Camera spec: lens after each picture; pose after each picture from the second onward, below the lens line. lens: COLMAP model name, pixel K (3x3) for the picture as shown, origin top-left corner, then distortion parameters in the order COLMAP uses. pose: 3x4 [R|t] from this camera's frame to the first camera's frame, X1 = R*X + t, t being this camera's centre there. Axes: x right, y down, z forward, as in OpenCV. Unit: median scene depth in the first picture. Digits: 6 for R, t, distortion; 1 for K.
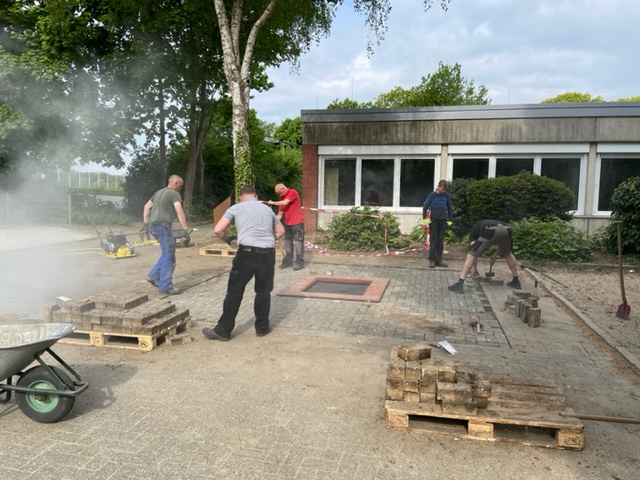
lens RADIAL K [[482.0, 0, 322.0], [0, 482.0, 236.5], [0, 0, 1]] dist [0.097847, -0.136606]
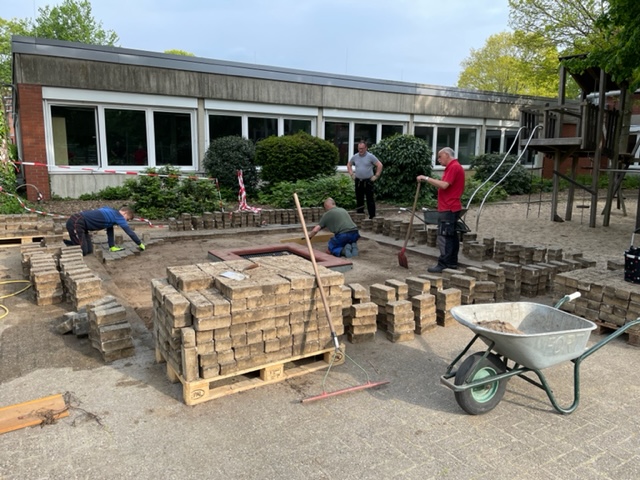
lens RADIAL K [[482.0, 0, 322.0], [0, 482.0, 236.5], [0, 0, 1]] dist [0.097847, -0.136606]
pose [[0.705614, -0.127405, 0.697049, -0.283016], [0.062119, 0.991038, 0.118257, -0.020340], [-0.705868, -0.040144, 0.707205, 0.149671]]
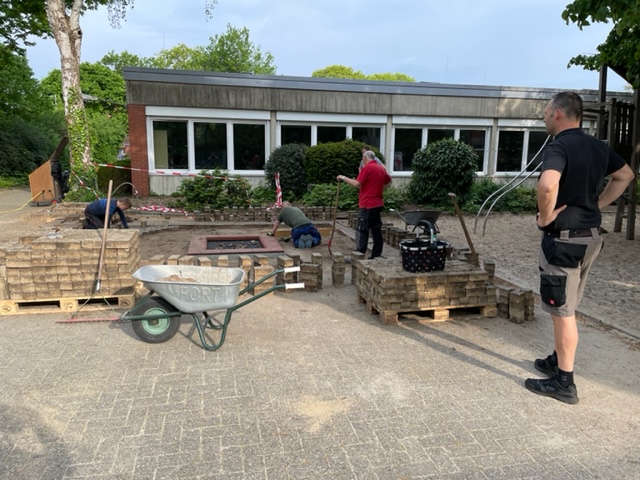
lens RADIAL K [[482.0, 0, 322.0], [0, 482.0, 236.5], [0, 0, 1]] dist [0.097847, -0.136606]
pose [[0.901935, -0.072668, 0.425714, -0.132133], [0.040677, 0.995654, 0.083775, 0.002548], [-0.429952, -0.058243, 0.900971, -0.037926]]
